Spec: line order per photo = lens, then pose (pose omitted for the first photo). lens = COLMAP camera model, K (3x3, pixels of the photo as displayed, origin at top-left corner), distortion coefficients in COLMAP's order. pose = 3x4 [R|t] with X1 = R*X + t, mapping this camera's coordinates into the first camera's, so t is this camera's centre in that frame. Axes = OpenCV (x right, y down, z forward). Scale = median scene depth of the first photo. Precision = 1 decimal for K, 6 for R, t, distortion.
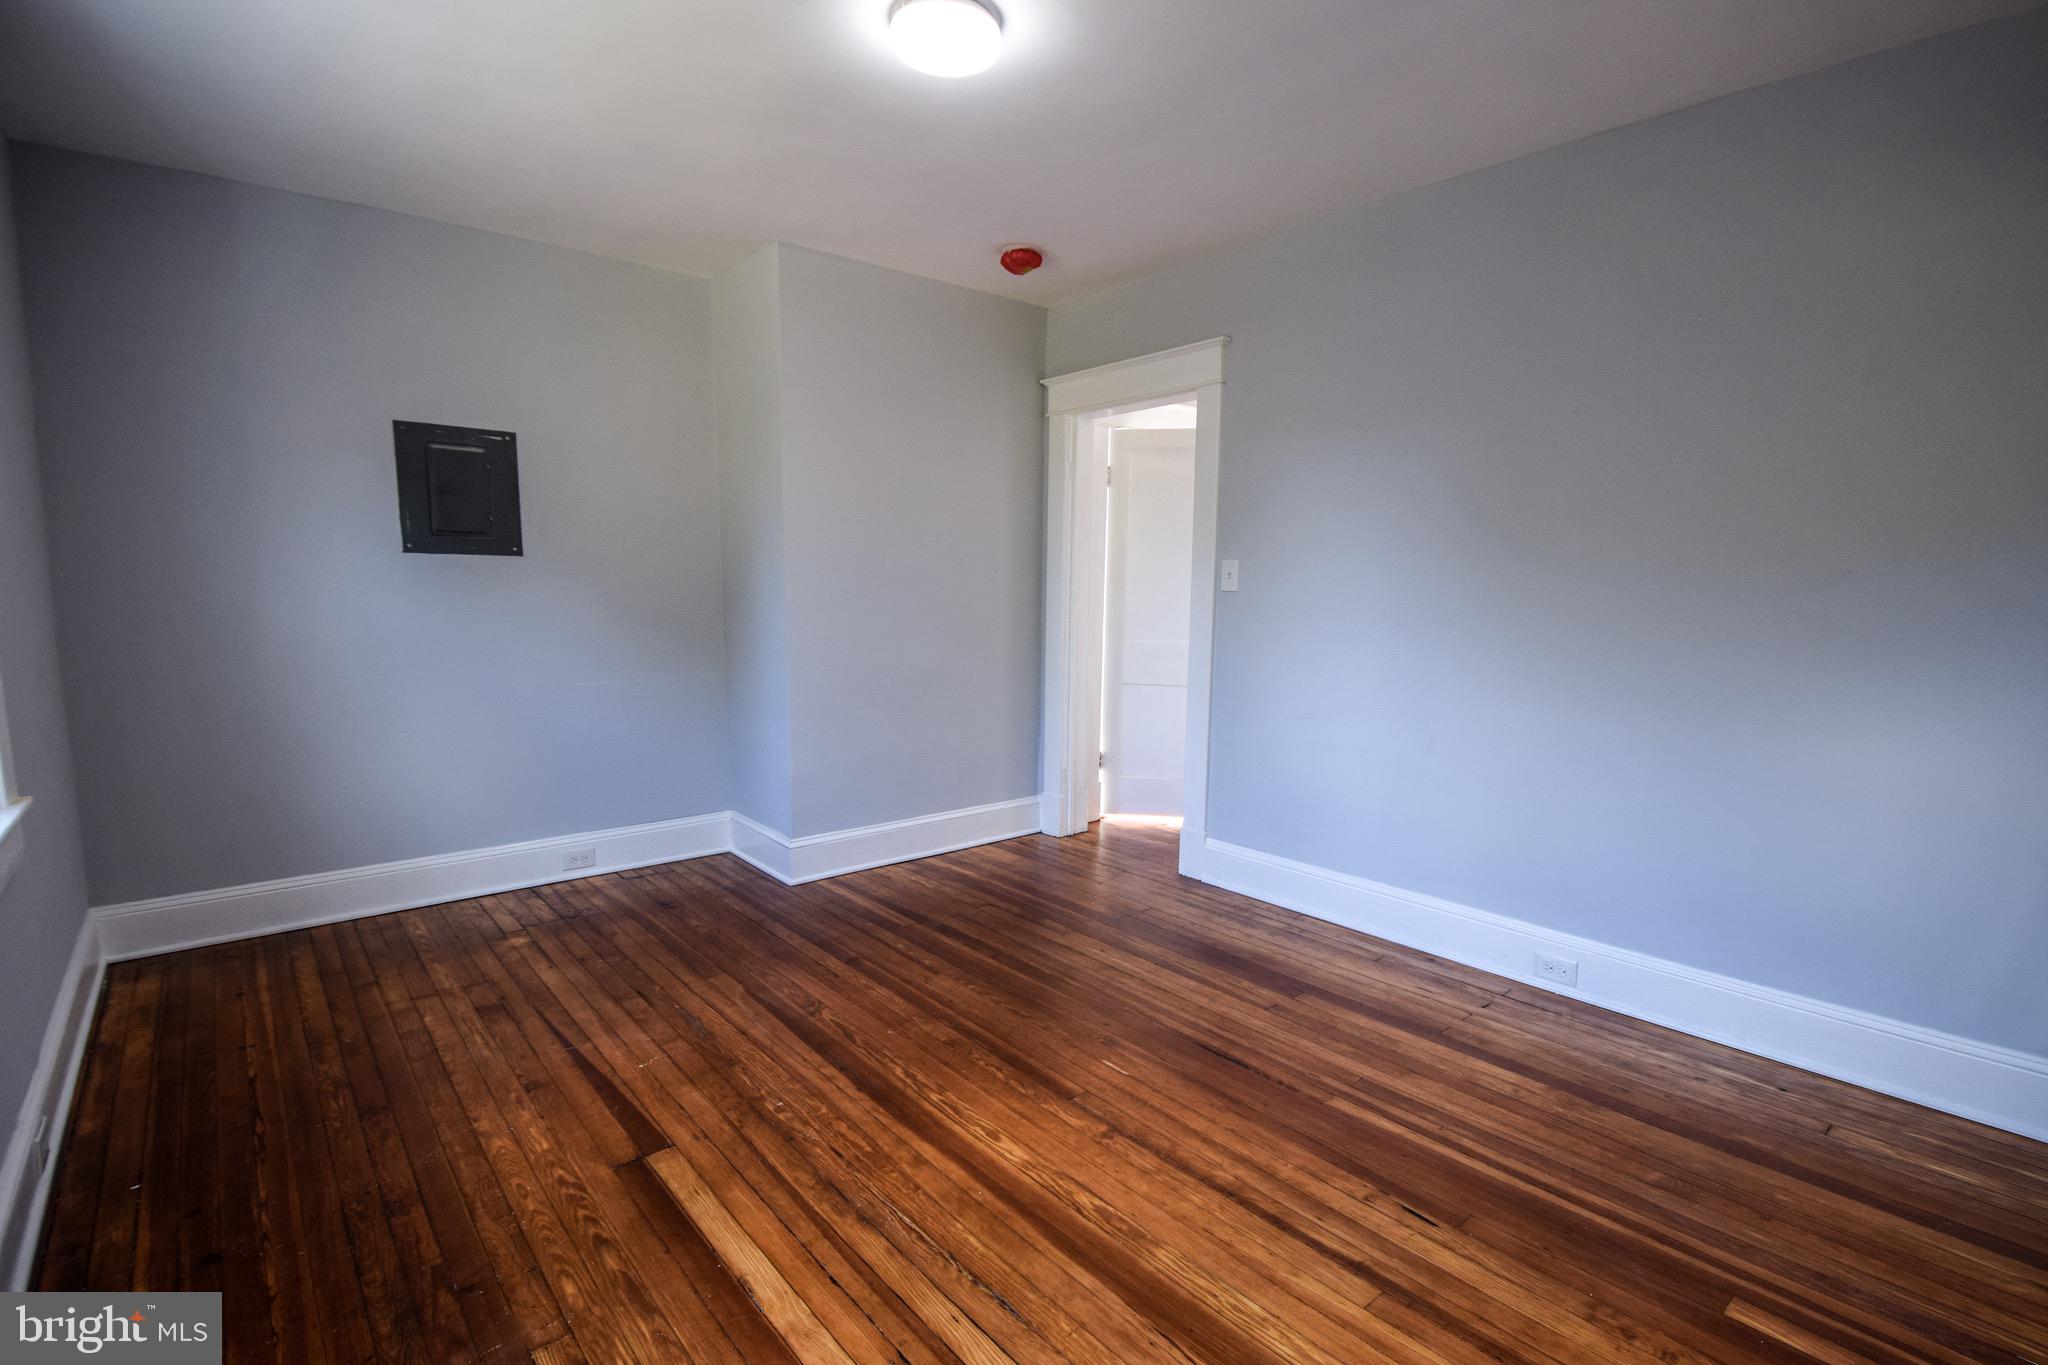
lens RADIAL K [[959.9, 0, 1049.3], [0, 959.9, 725.9], [0, 0, 1]] dist [0.014086, -0.023907]
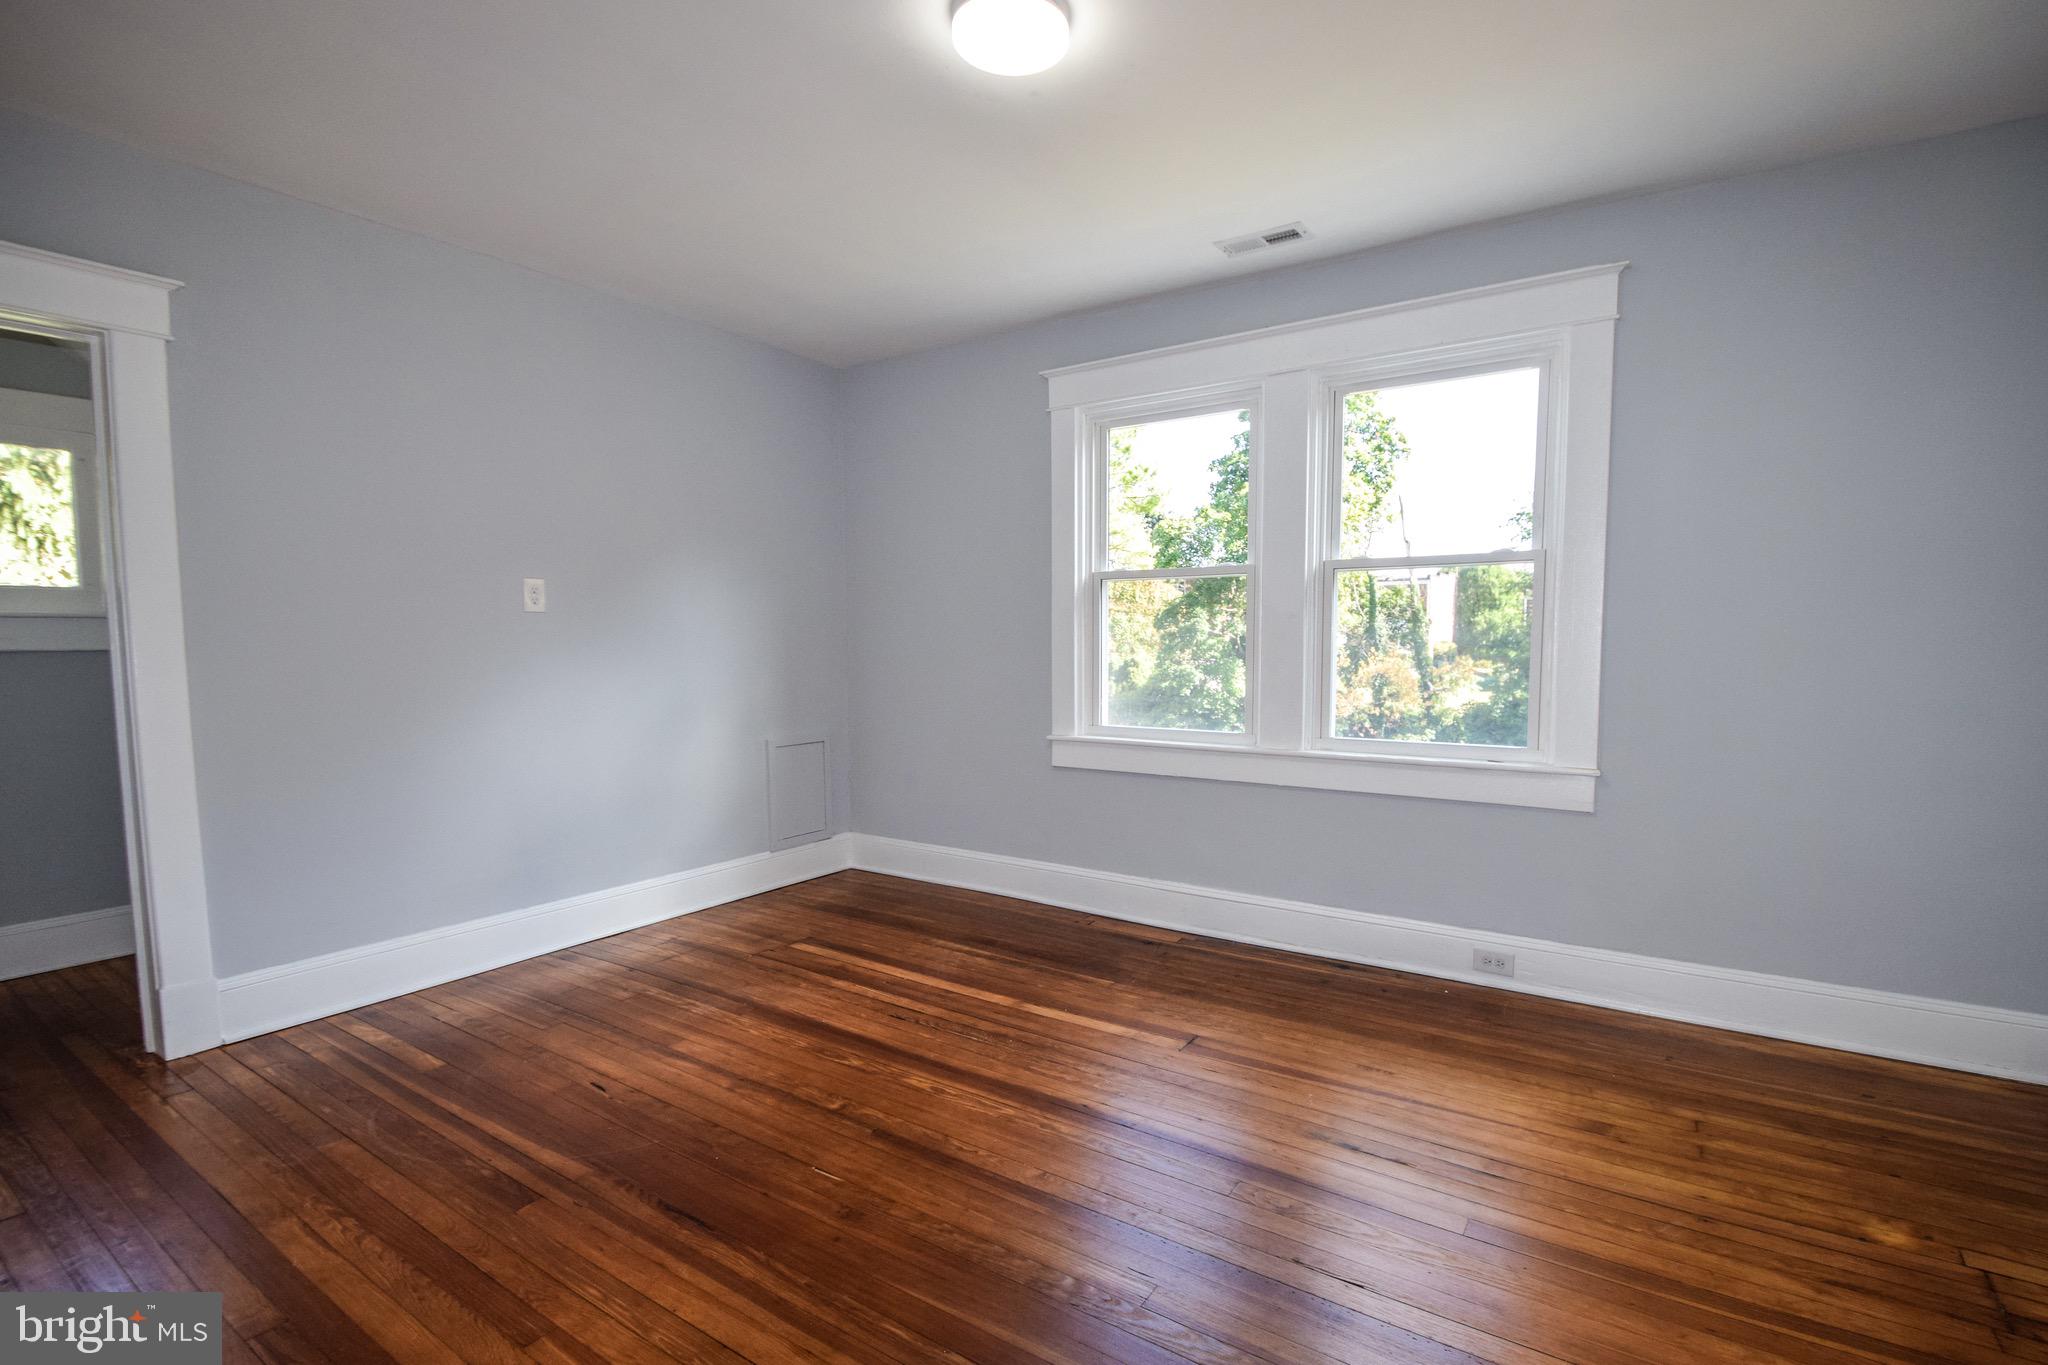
lens RADIAL K [[928.9, 0, 1050.5], [0, 928.9, 719.6], [0, 0, 1]] dist [0.013628, -0.022092]
pose [[-0.961693, 0.014964, -0.273720, 0.105081], [-0.047756, 0.974095, 0.221039, -0.246004], [0.269936, 0.225644, -0.936066, 1.861325]]
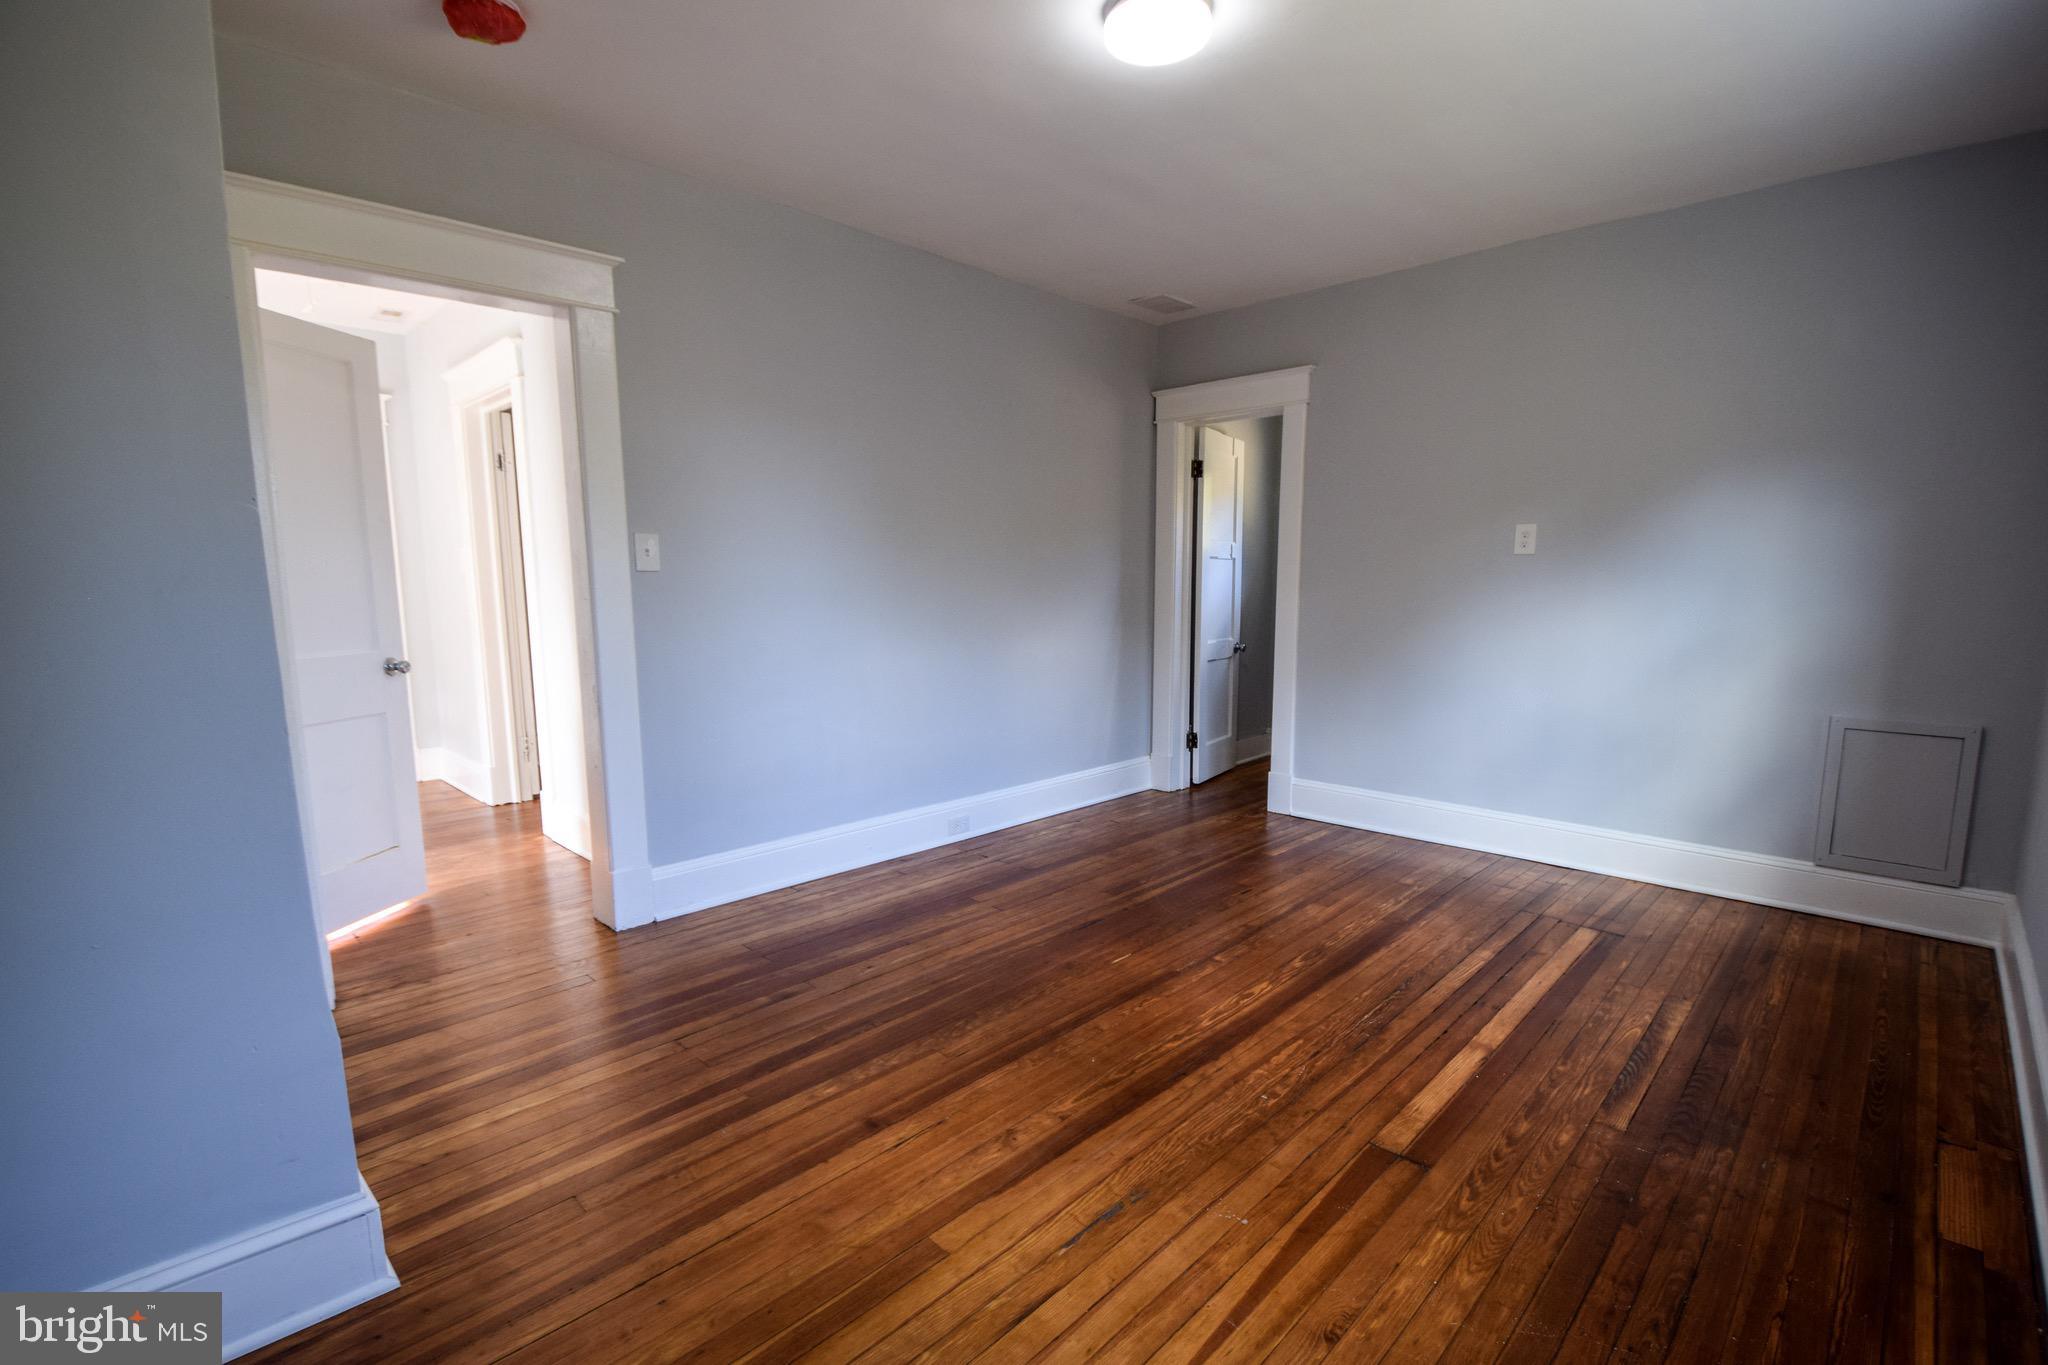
lens RADIAL K [[928.9, 0, 1050.5], [0, 928.9, 719.6], [0, 0, 1]] dist [0.013628, -0.022092]
pose [[-0.102821, -0.162949, 0.981262, -1.109369], [0.146541, 0.973245, 0.176973, -0.175412], [-0.983846, 0.161991, -0.076191, 1.211792]]
